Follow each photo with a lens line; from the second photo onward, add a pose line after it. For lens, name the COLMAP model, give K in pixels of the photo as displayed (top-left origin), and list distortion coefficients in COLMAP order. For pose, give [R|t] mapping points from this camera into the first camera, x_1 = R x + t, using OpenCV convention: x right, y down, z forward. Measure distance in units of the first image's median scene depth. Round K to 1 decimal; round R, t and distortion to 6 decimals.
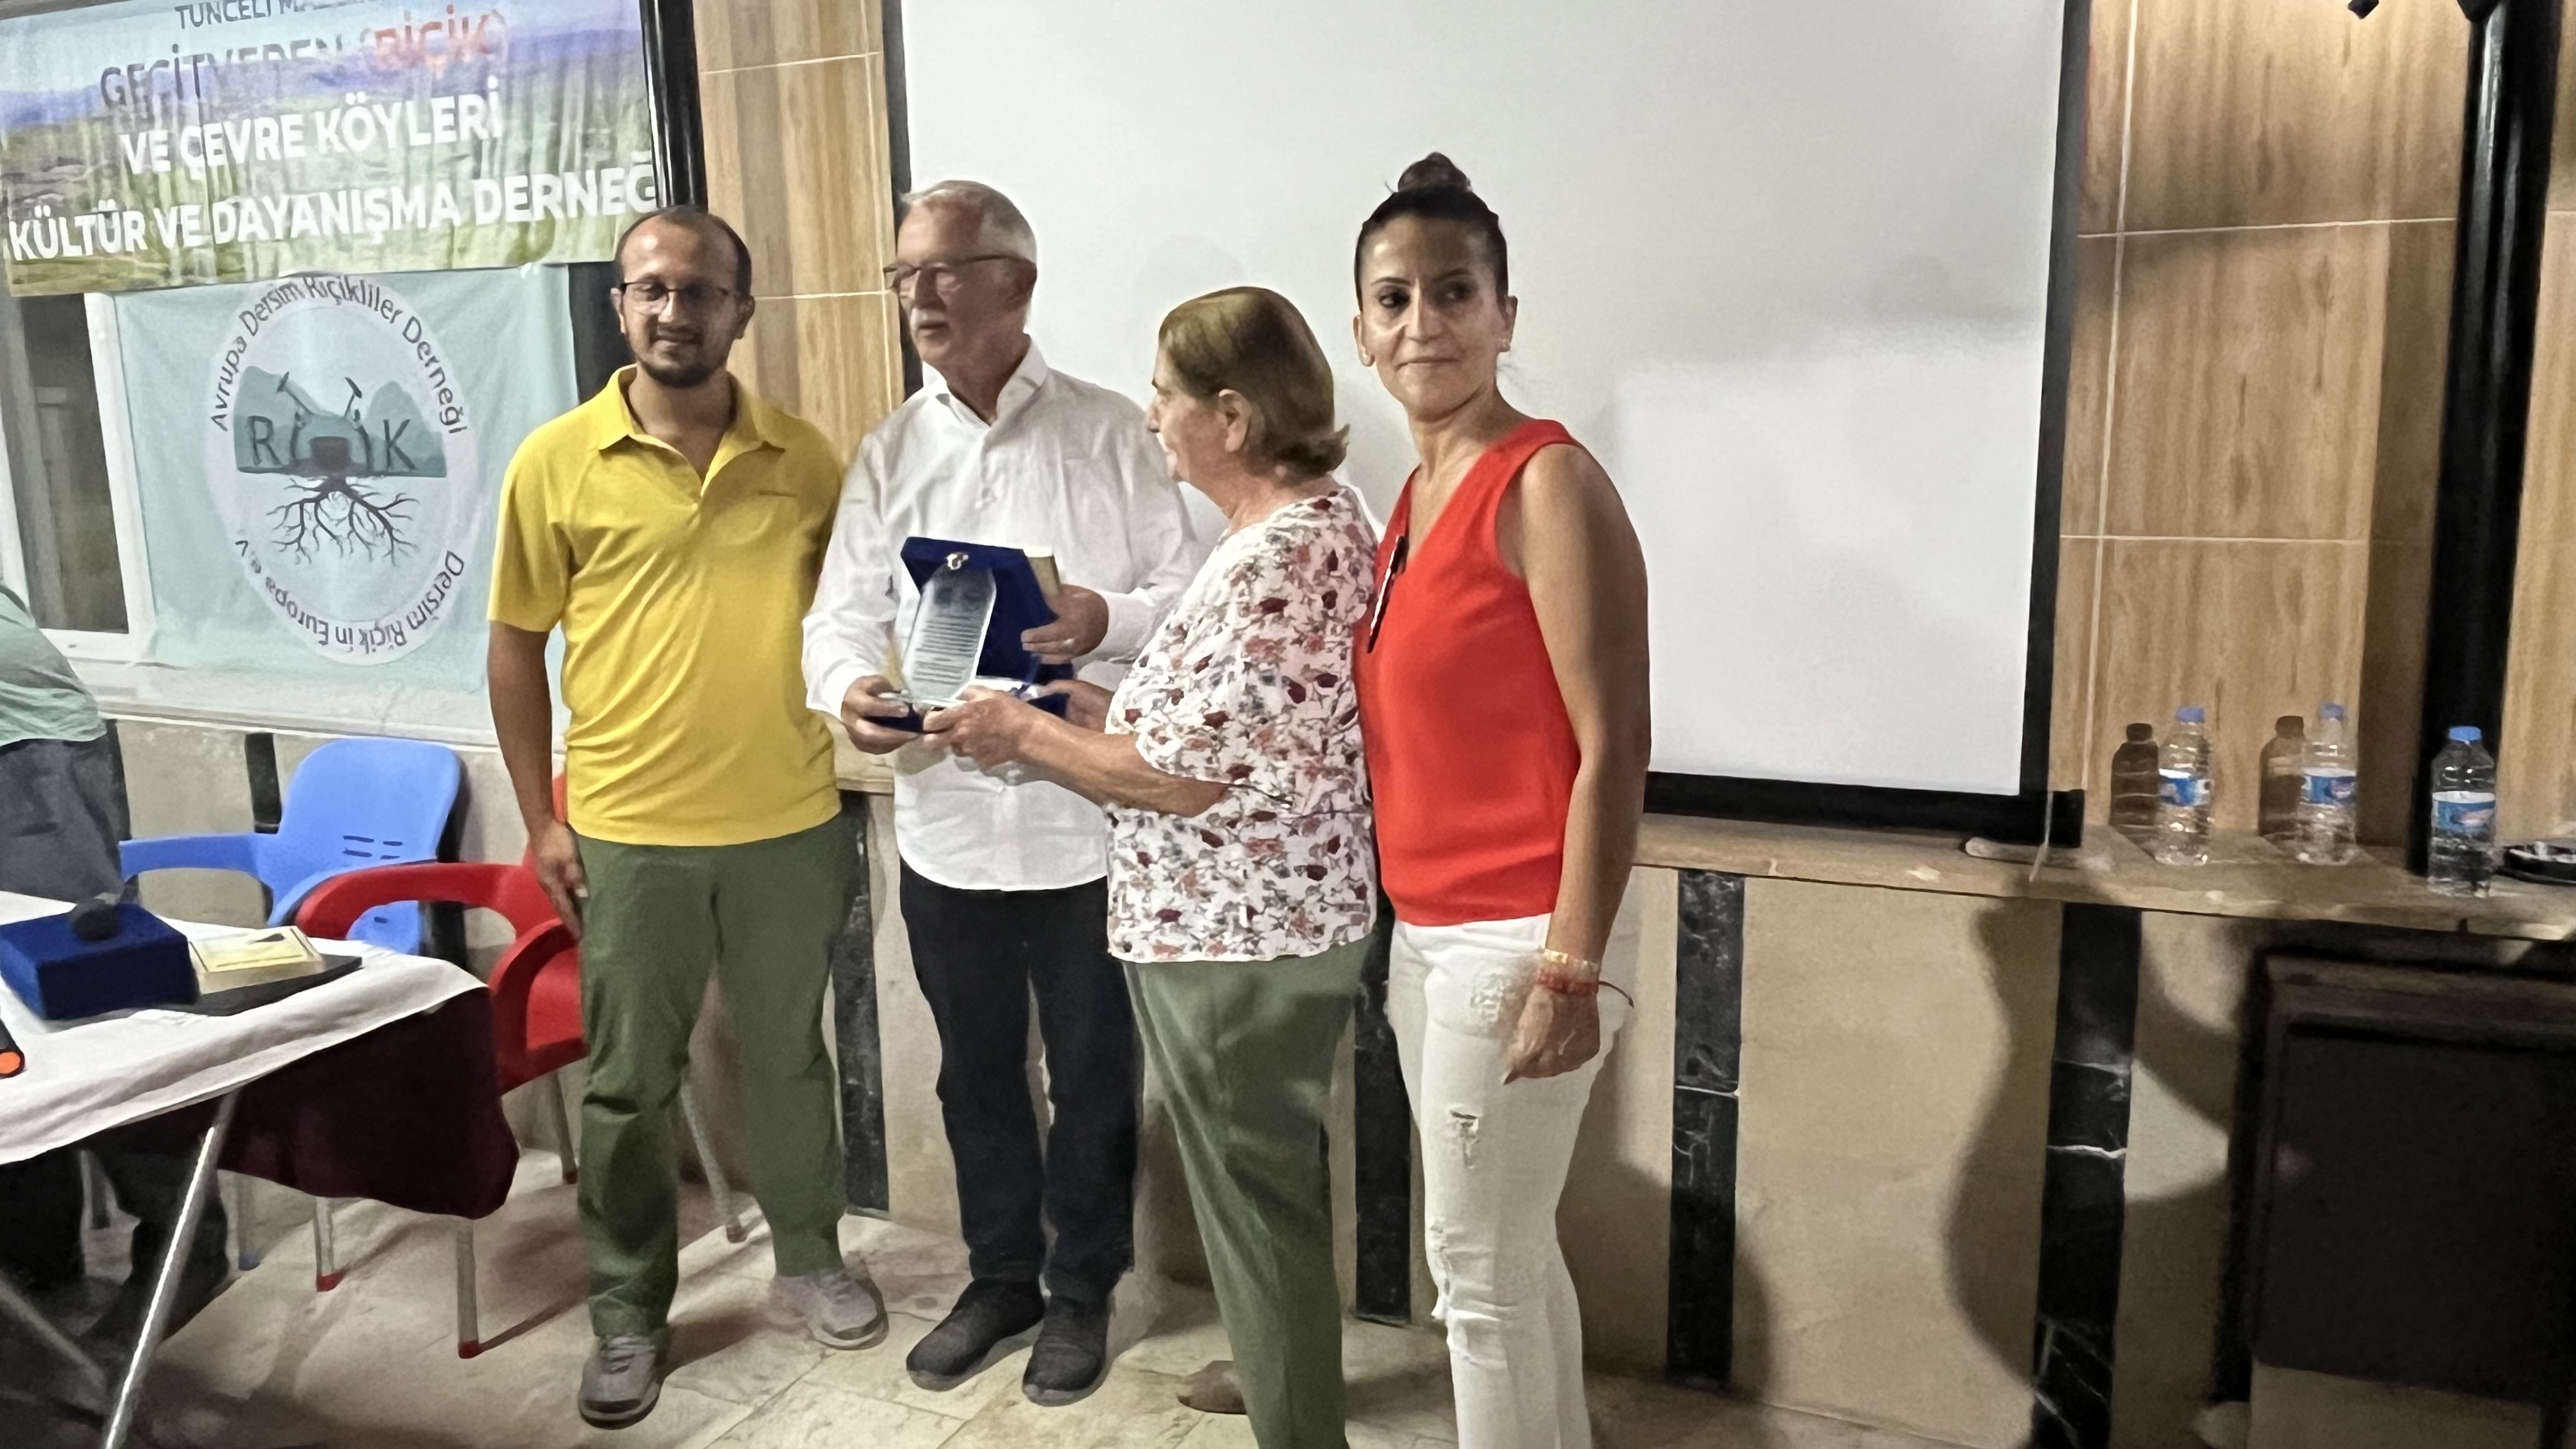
lens RADIAL K [[1903.5, 0, 1353.6], [0, 1903.5, 722.2], [0, 0, 1]] dist [-0.000486, -0.021425]
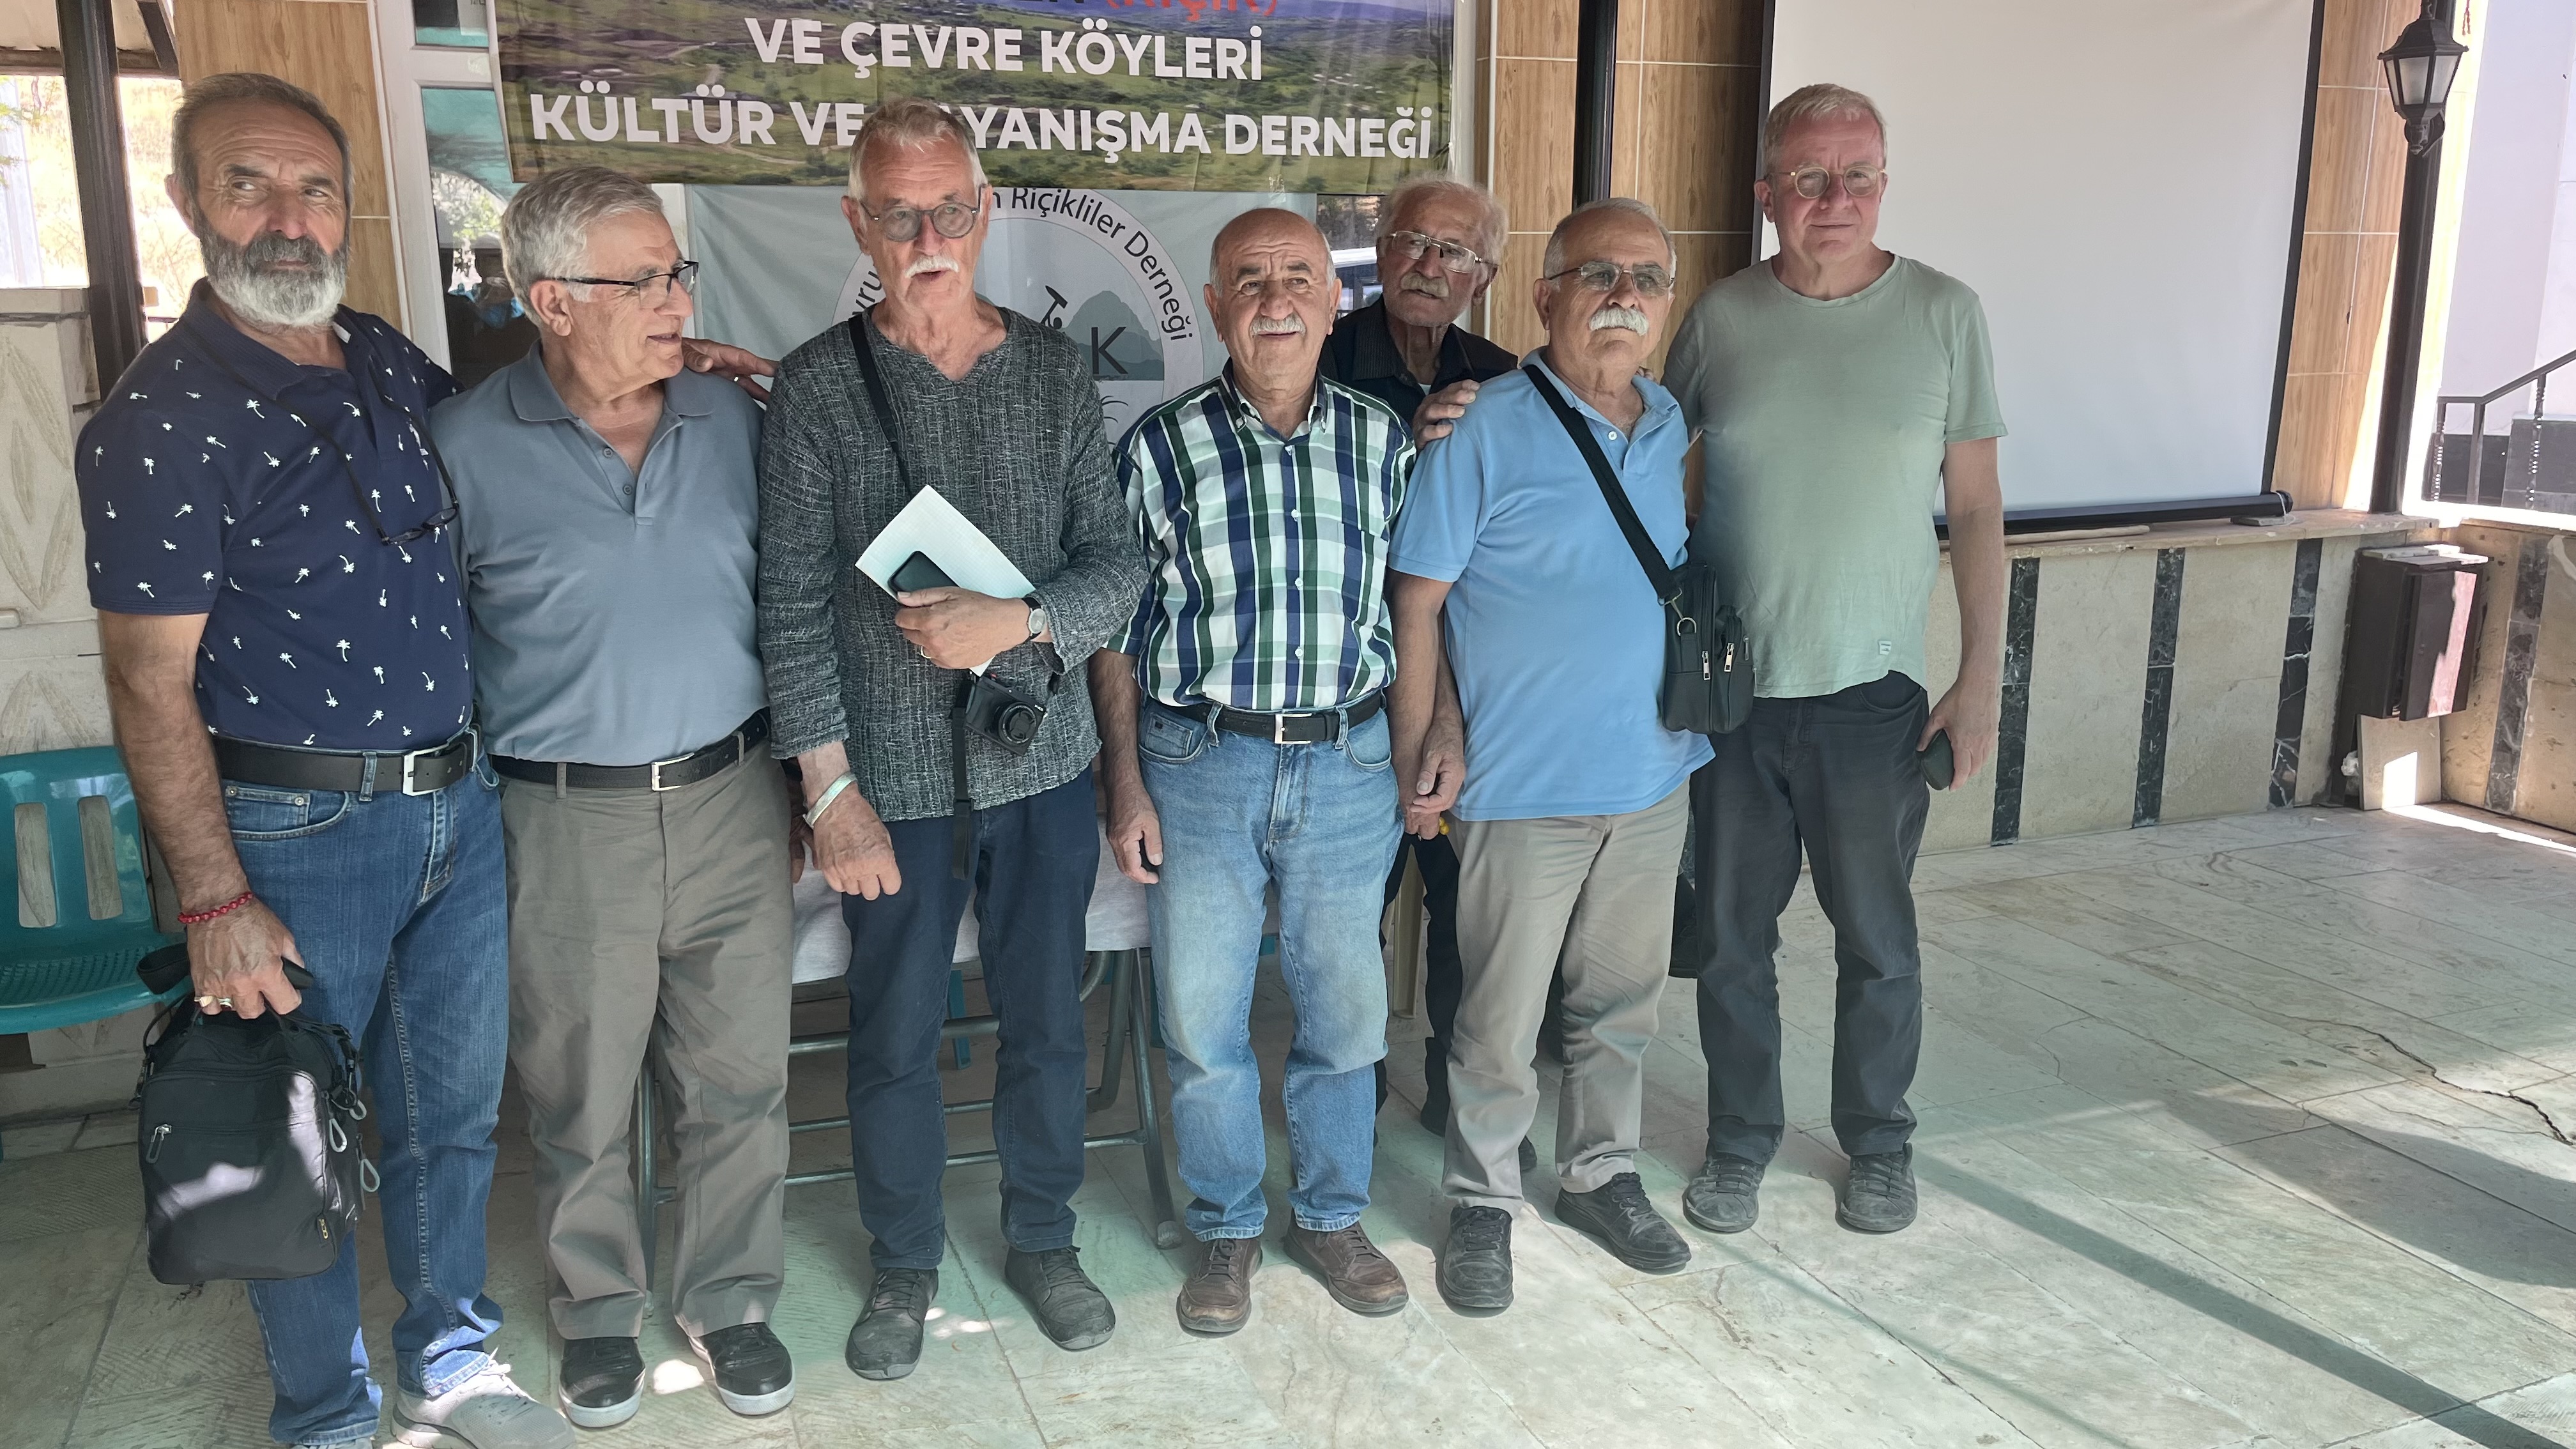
lens RADIAL K [[1935.5, 0, 1283.7], [0, 1935.5, 706.1], [0, 0, 1]] dist [0.046500, -0.075809]
pose [[0.694196, -0.136206, 0.706782, -1.271398], [0.122589, 0.989959, 0.070372, -0.010938], [-0.709270, 0.037792, 0.703923, 0.161860]]
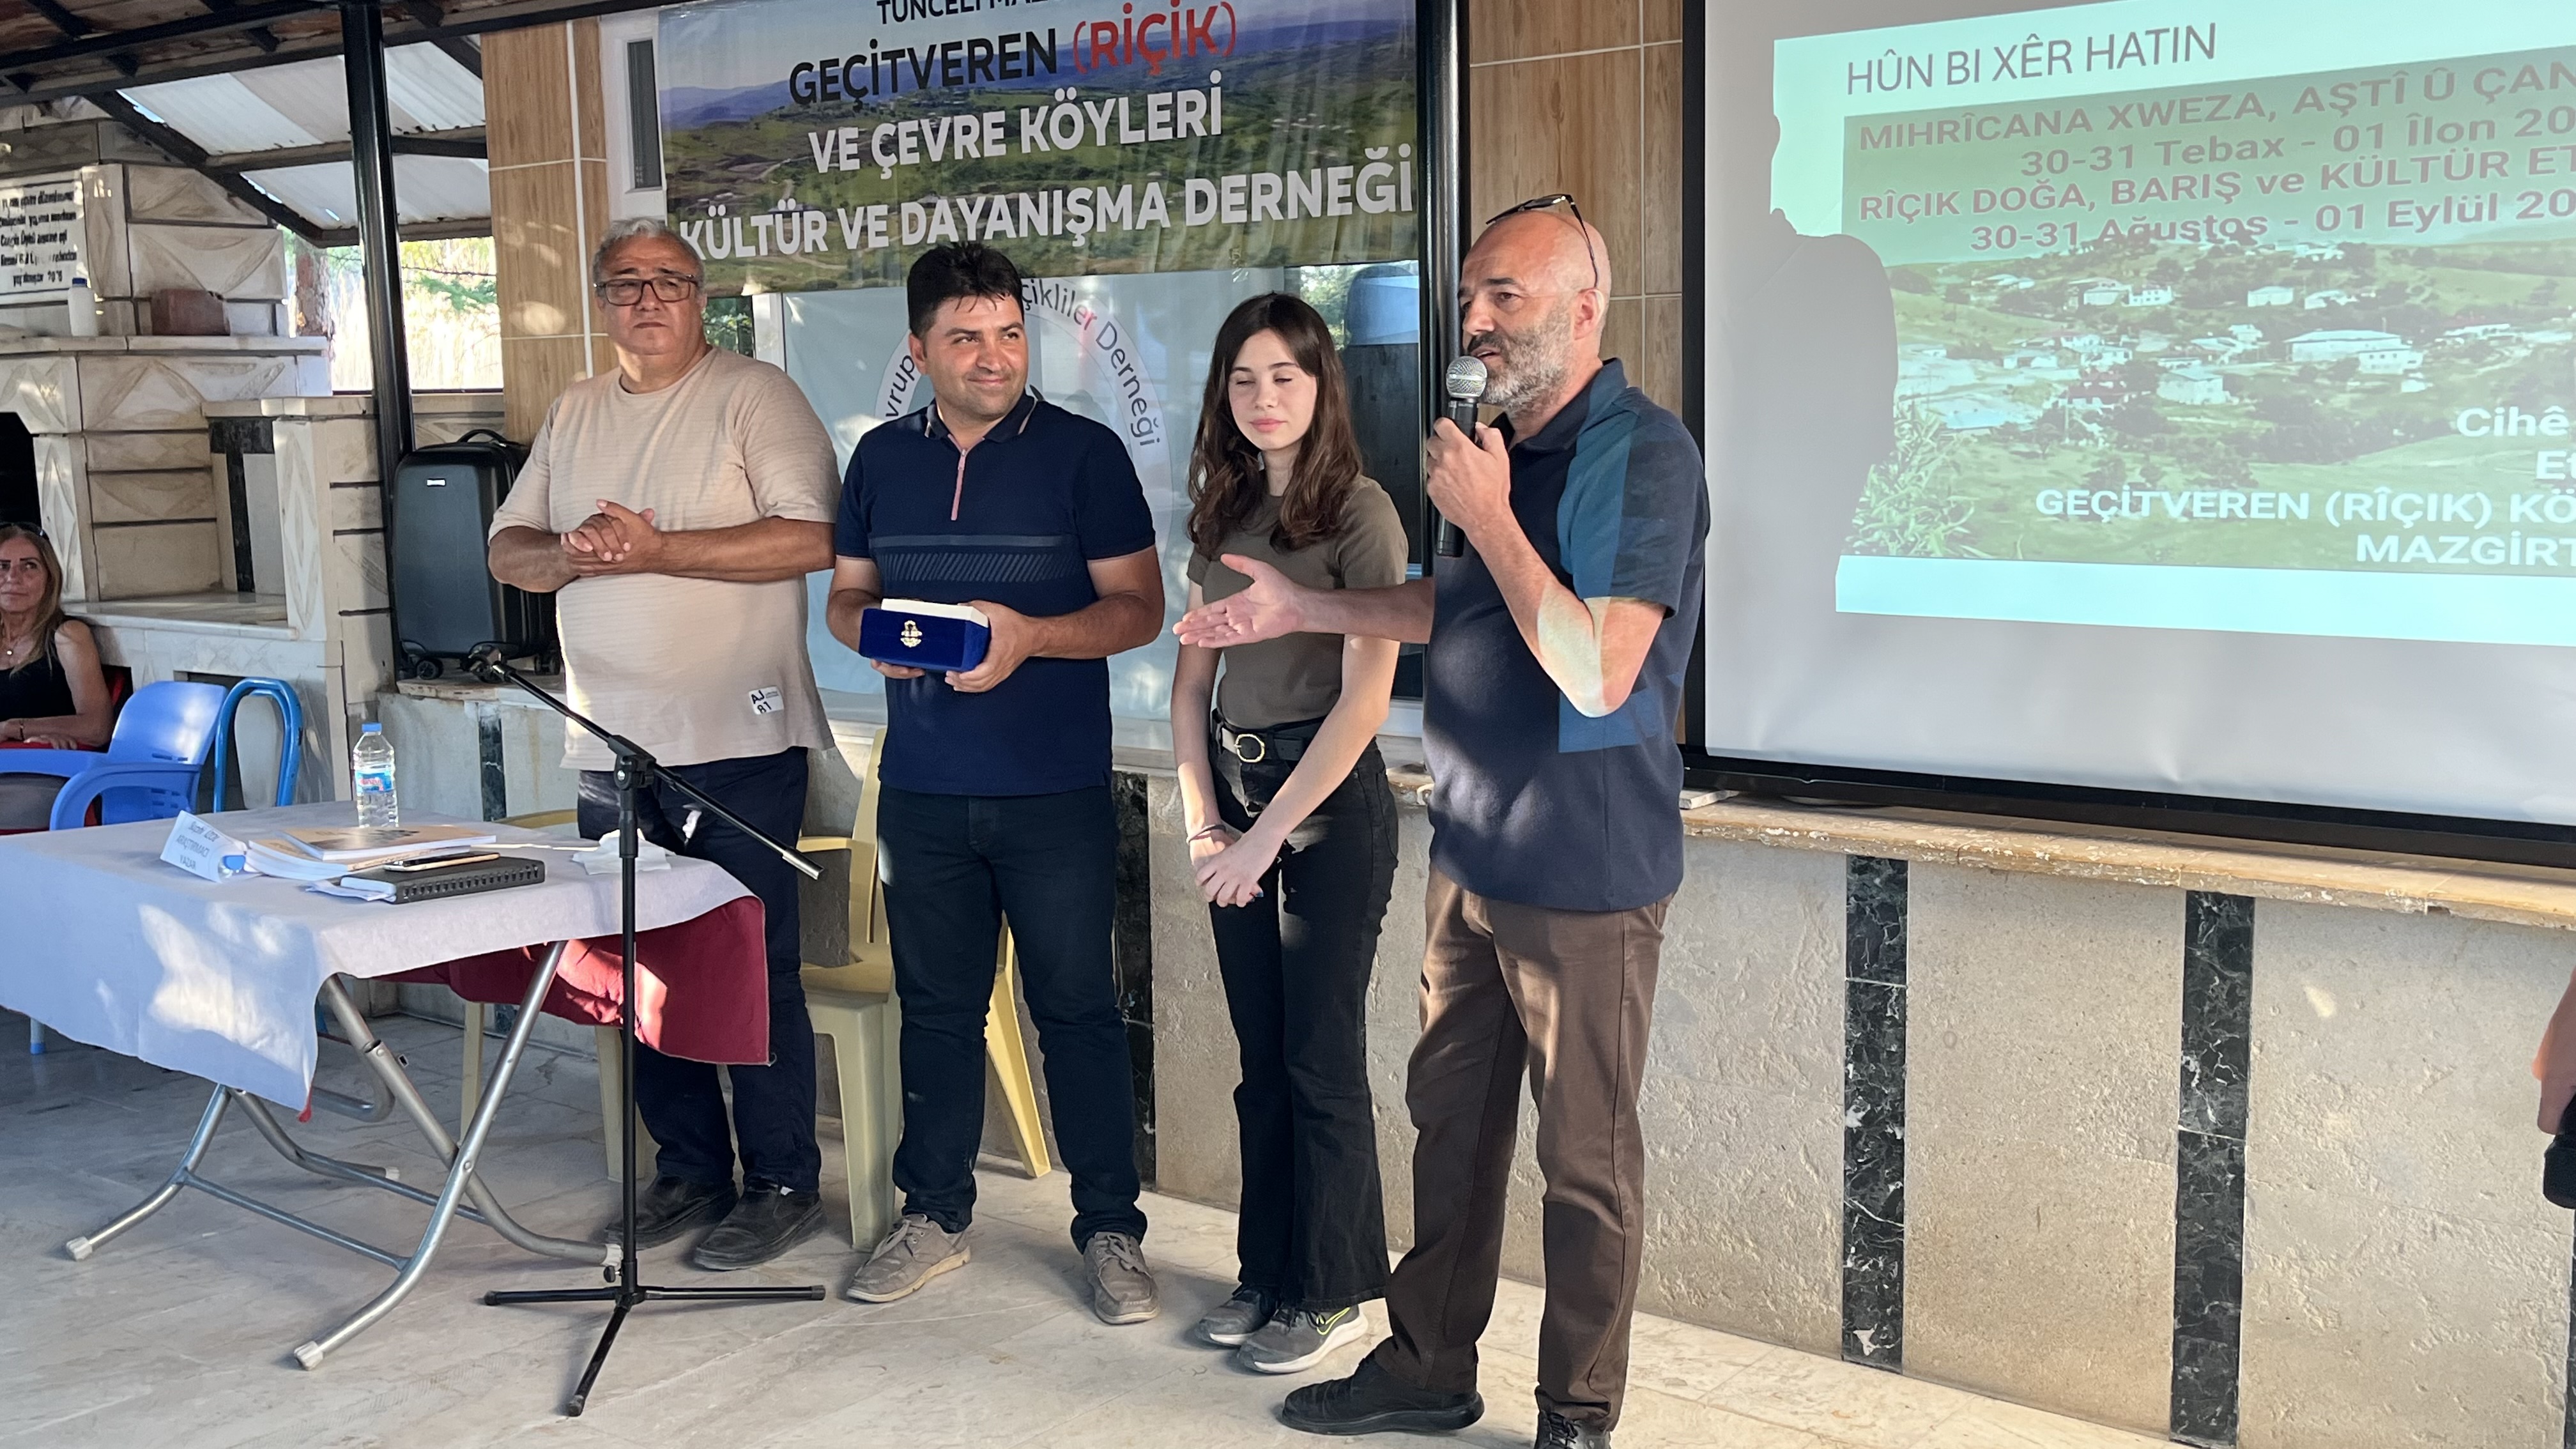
lens RADIAL K [[2573.3, 0, 1308.9], [0, 2573.3, 740.6], [0, 0, 1]] dist [0.030480, 0.000000]
pose [[0.970672, 0.034521, -0.237918, -0.085240], [-0.043792, 0.998469, -0.033791, 0.034695], [0.236387, 0.043219, 0.970697, -0.217654]]
